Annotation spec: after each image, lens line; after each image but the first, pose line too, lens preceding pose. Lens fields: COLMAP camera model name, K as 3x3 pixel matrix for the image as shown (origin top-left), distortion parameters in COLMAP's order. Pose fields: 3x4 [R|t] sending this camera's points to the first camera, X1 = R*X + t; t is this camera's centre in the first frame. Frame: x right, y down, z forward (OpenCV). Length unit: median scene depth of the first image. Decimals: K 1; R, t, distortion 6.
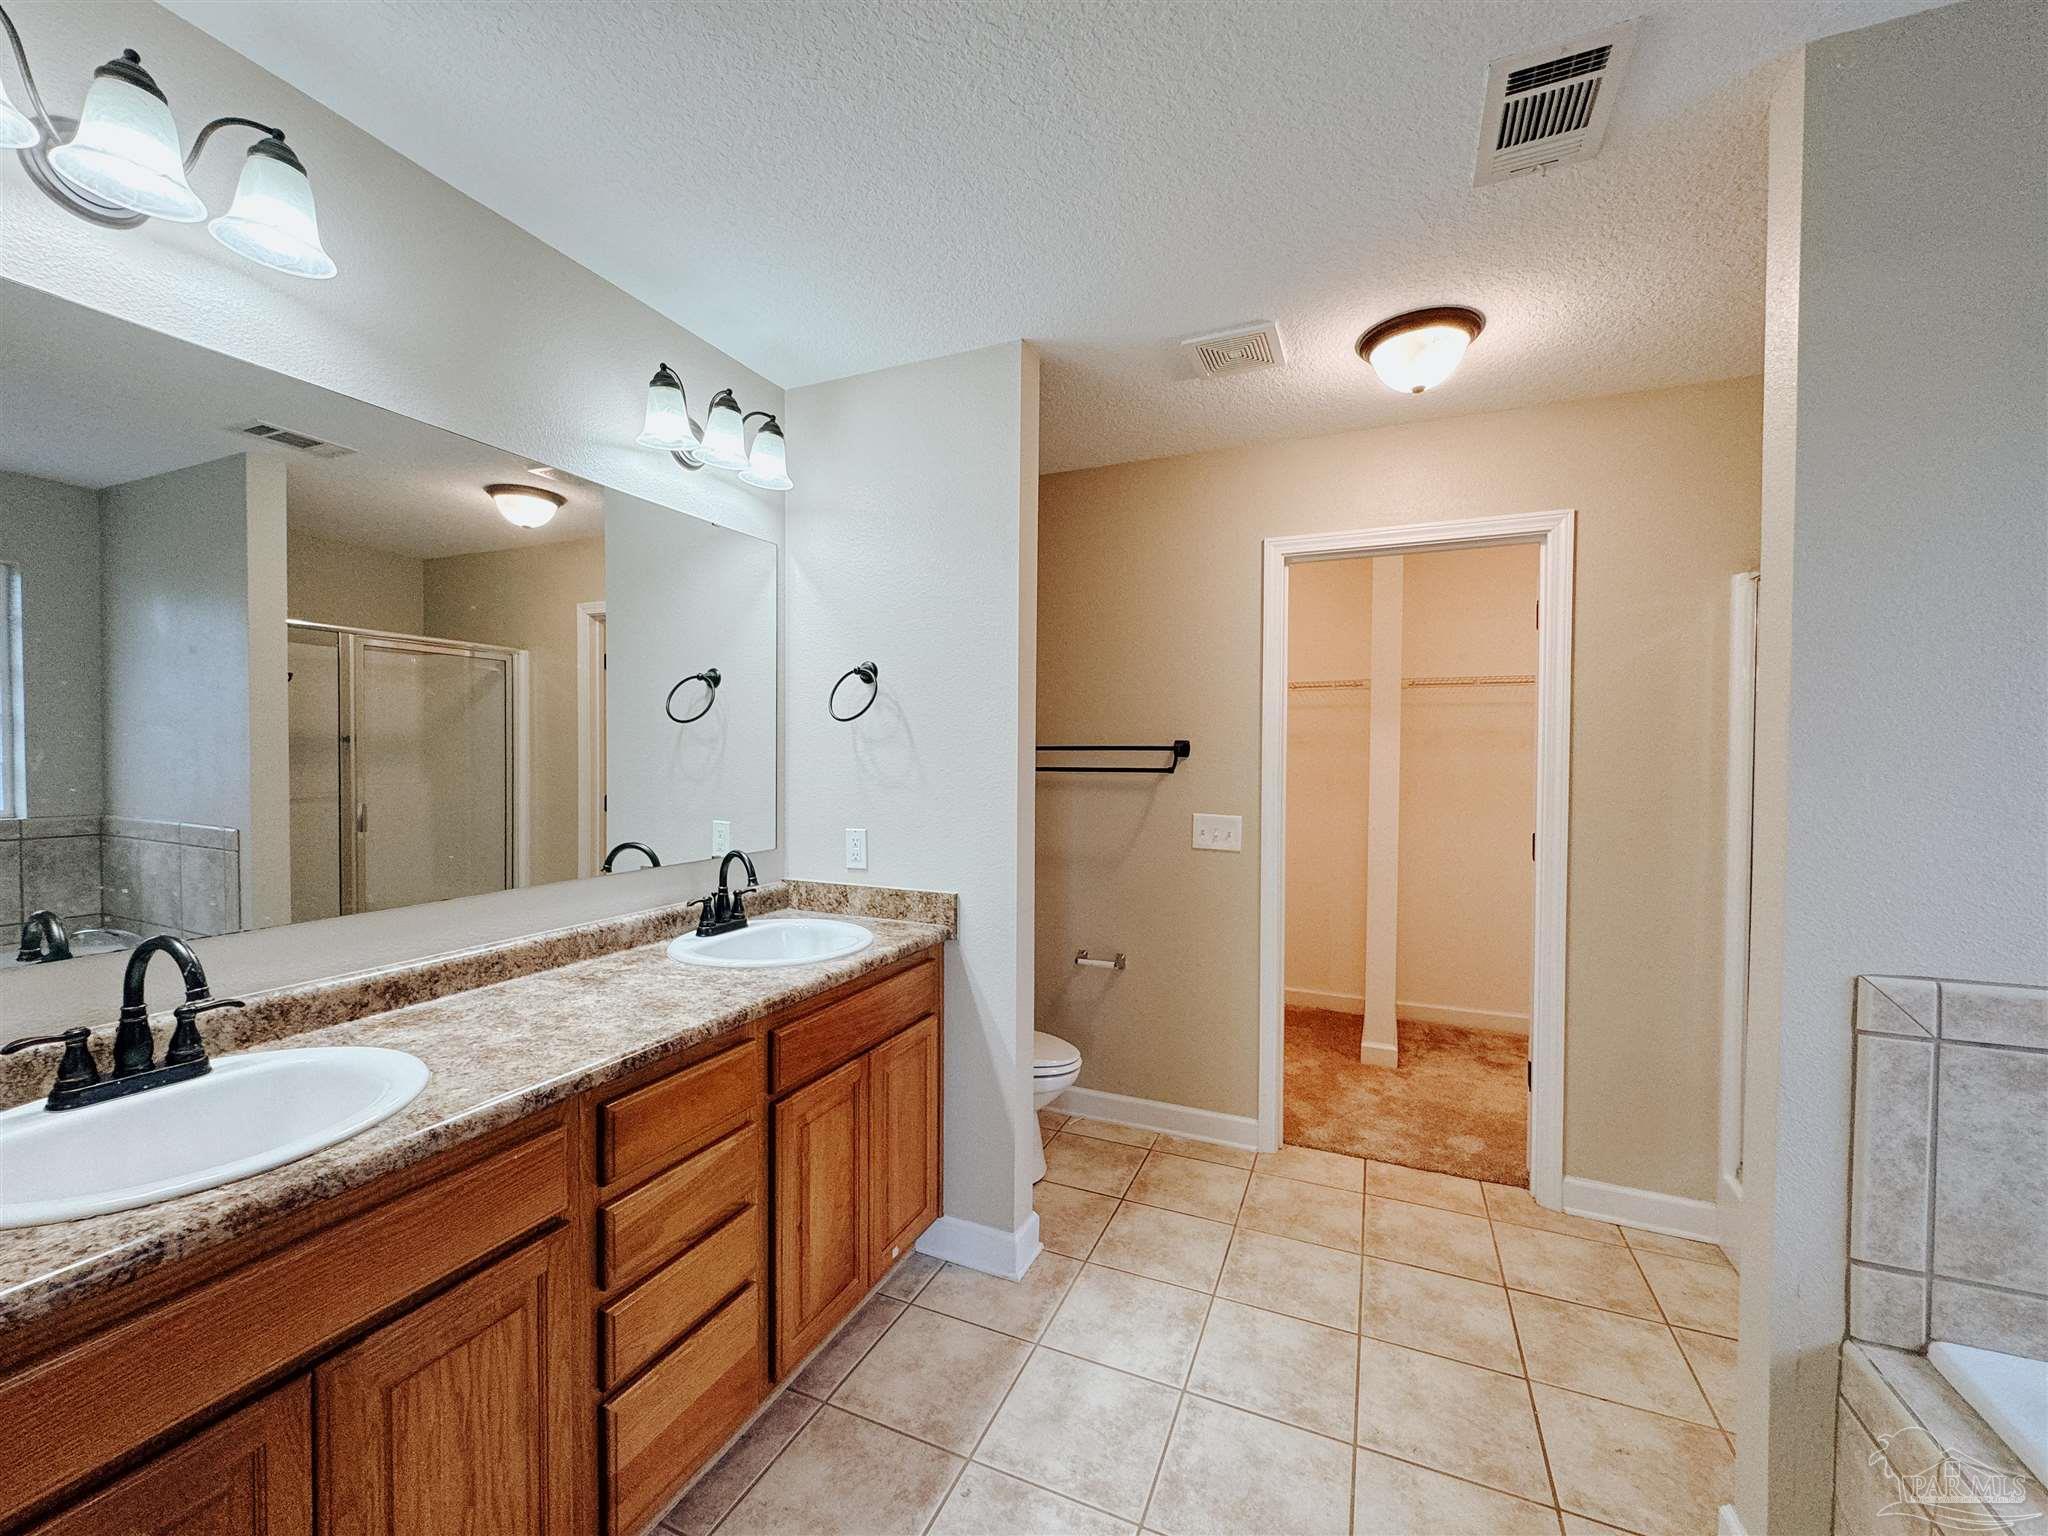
lens RADIAL K [[819.9, 0, 1024.0], [0, 819.9, 768.0], [0, 0, 1]] dist [-0.001735, -0.000046]
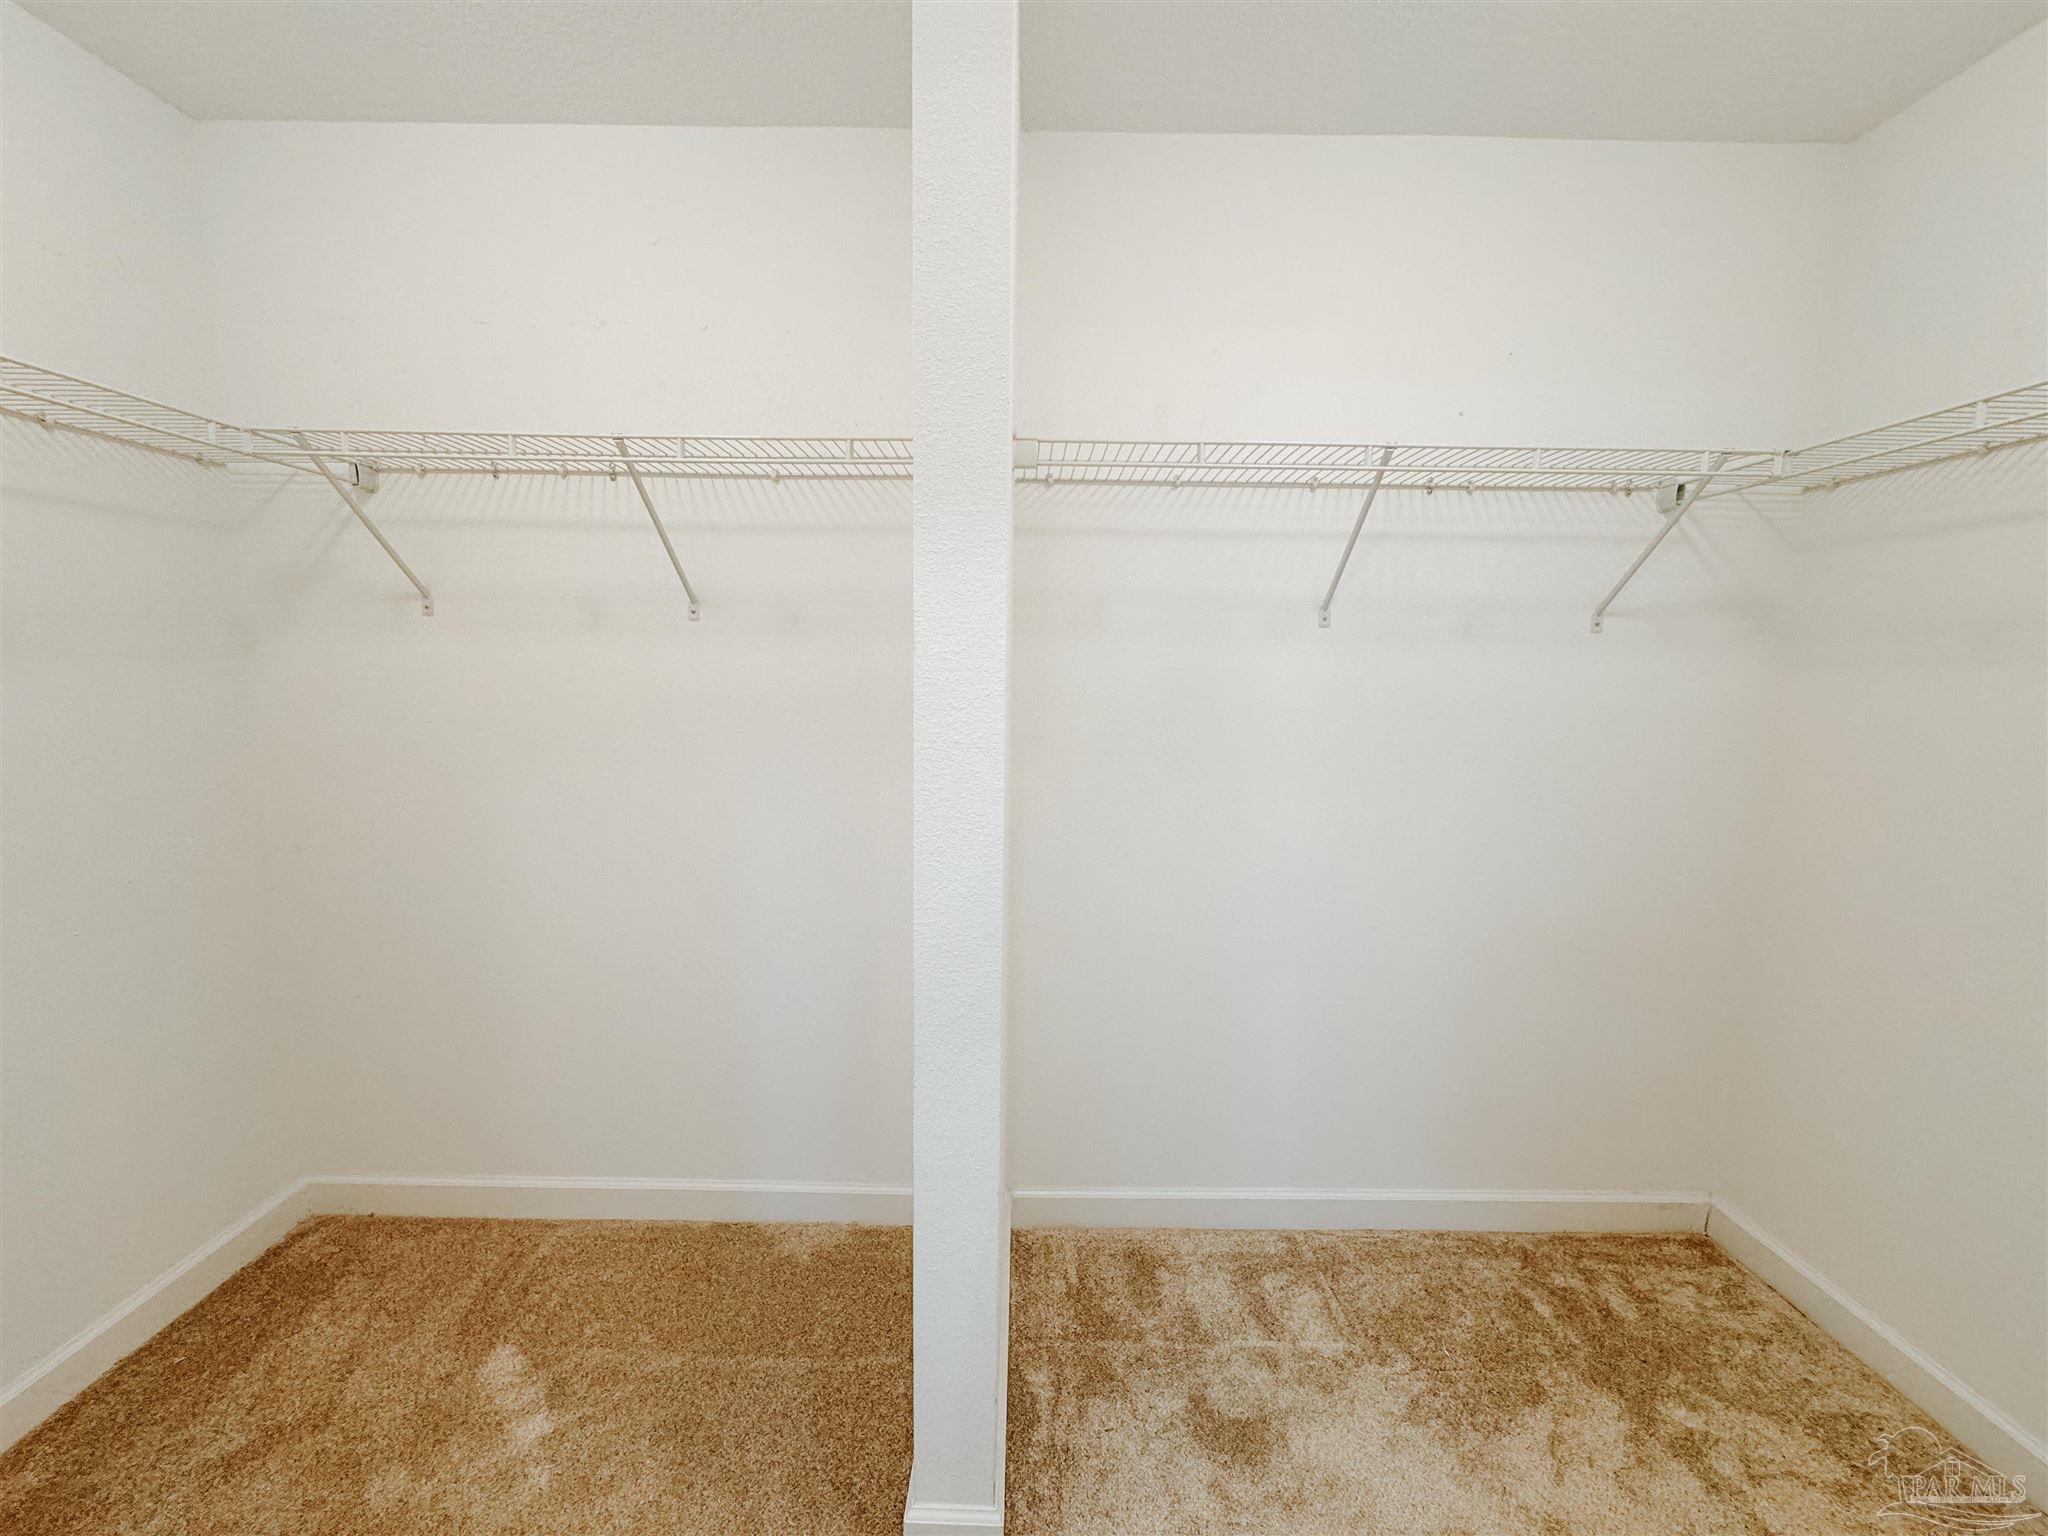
lens RADIAL K [[819.9, 0, 1024.0], [0, 819.9, 768.0], [0, 0, 1]] dist [-0.001735, -0.000046]
pose [[0.914219, -0.051041, 0.401992, 0.550128], [0.007308, 0.993951, 0.109582, -0.006077], [-0.405154, -0.097245, 0.909062, 1.152852]]
